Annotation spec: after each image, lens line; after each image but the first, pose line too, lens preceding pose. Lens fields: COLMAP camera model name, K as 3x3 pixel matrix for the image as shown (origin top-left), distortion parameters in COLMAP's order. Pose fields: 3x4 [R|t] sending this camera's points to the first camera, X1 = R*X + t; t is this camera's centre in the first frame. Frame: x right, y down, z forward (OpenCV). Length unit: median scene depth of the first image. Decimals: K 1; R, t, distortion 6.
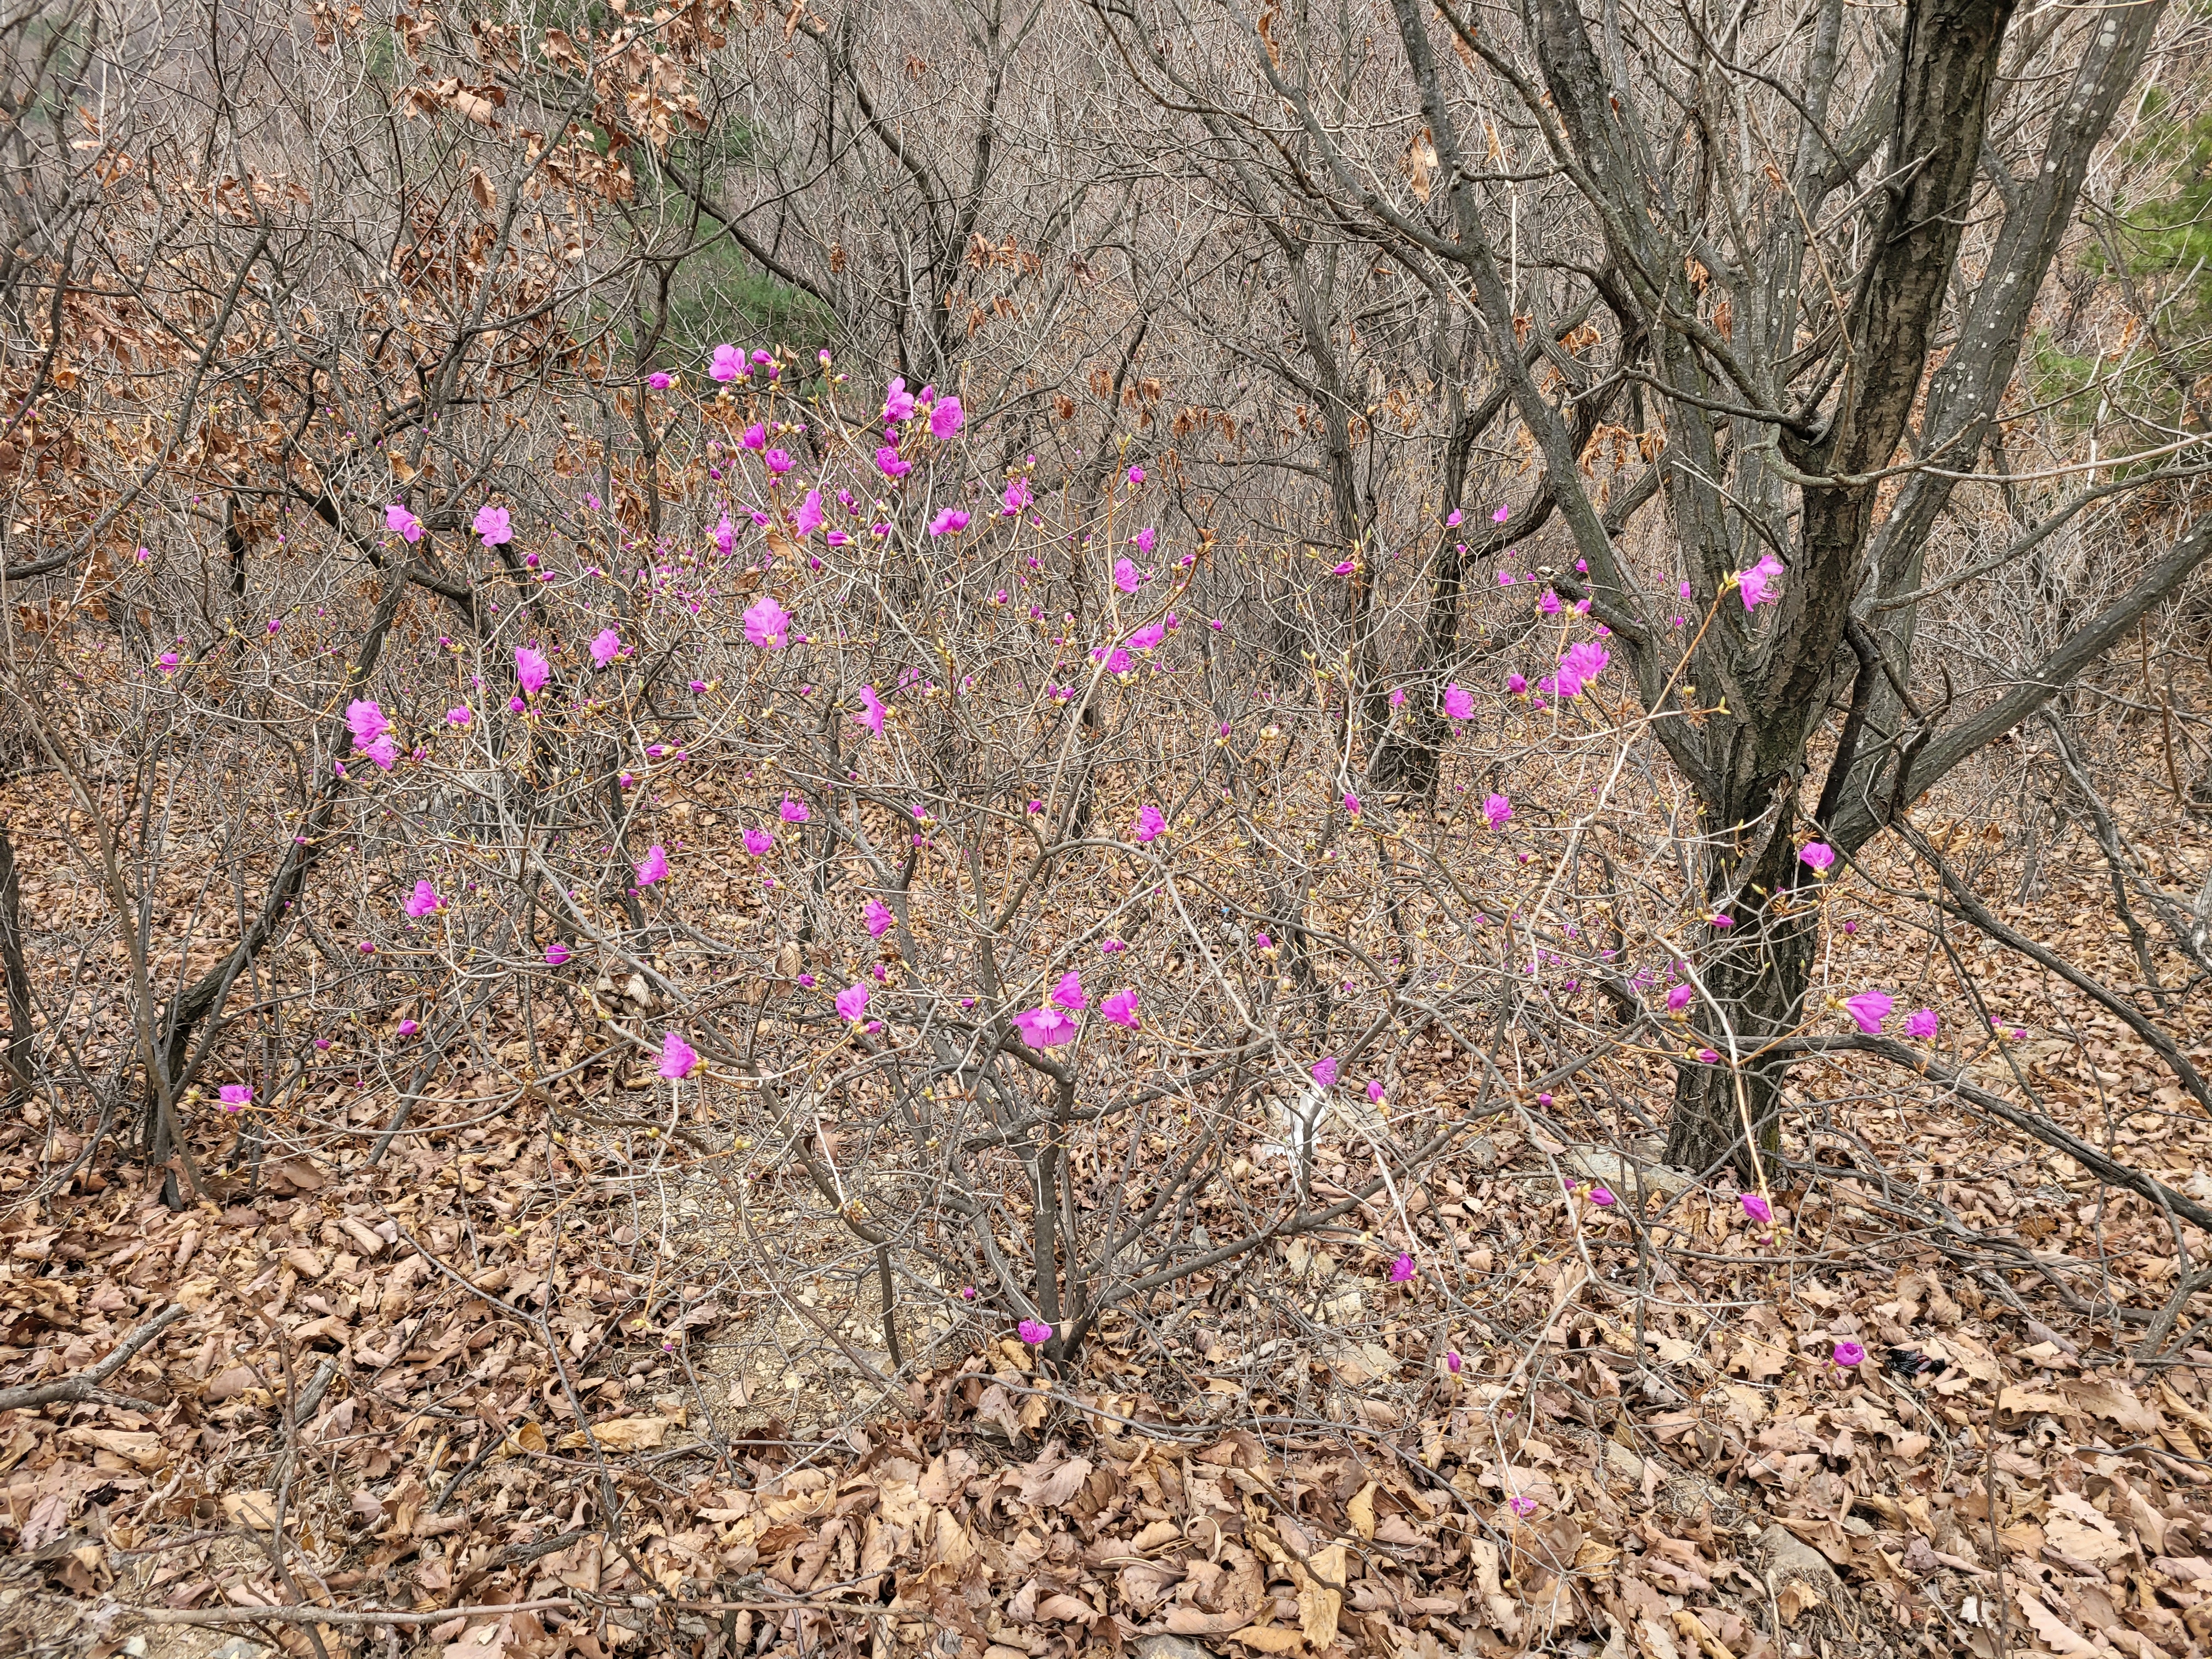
lens RADIAL K [[1697.7, 0, 1147.7], [0, 1697.7, 856.8], [0, 0, 1]] dist [0.071487, -0.082437]
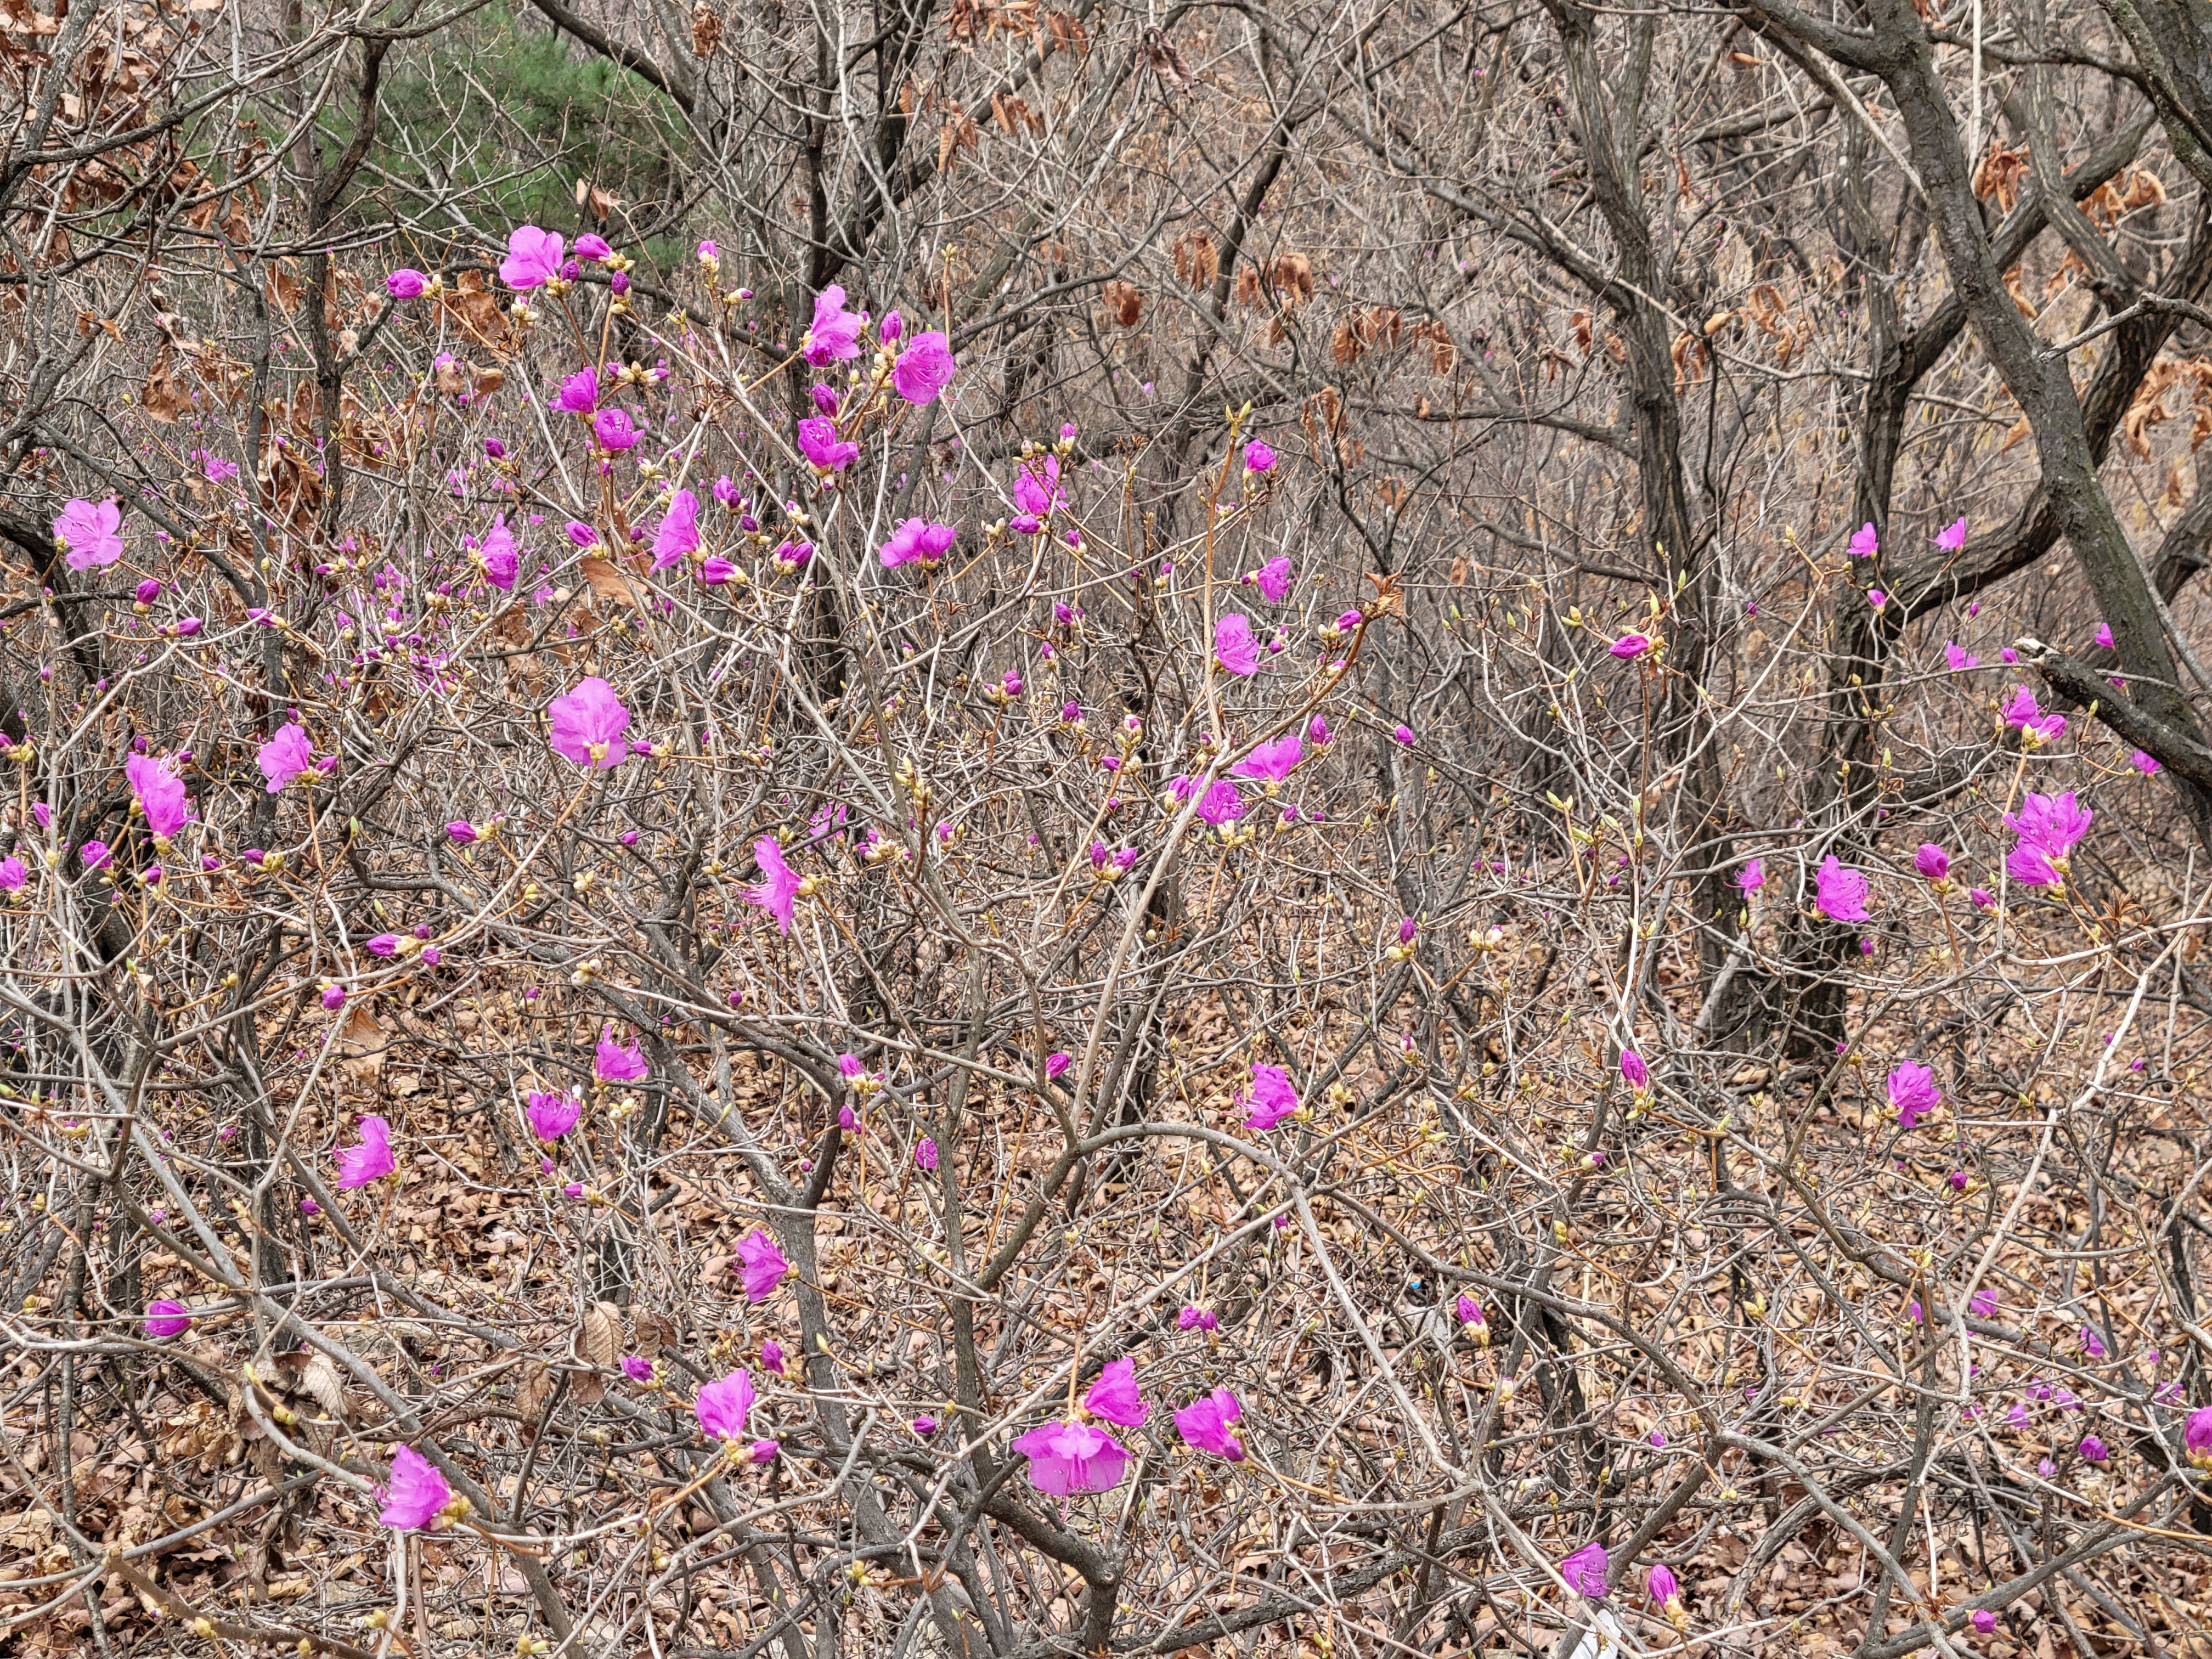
lens RADIAL K [[1808.7, 0, 1145.0], [0, 1808.7, 830.2], [0, 0, 1]] dist [-0.002629, -0.002770]
pose [[0.997873, 0.020534, -0.061869, -0.004874], [-0.028177, 0.991717, -0.125314, -0.034883], [0.058783, 0.126790, 0.990186, 0.458339]]
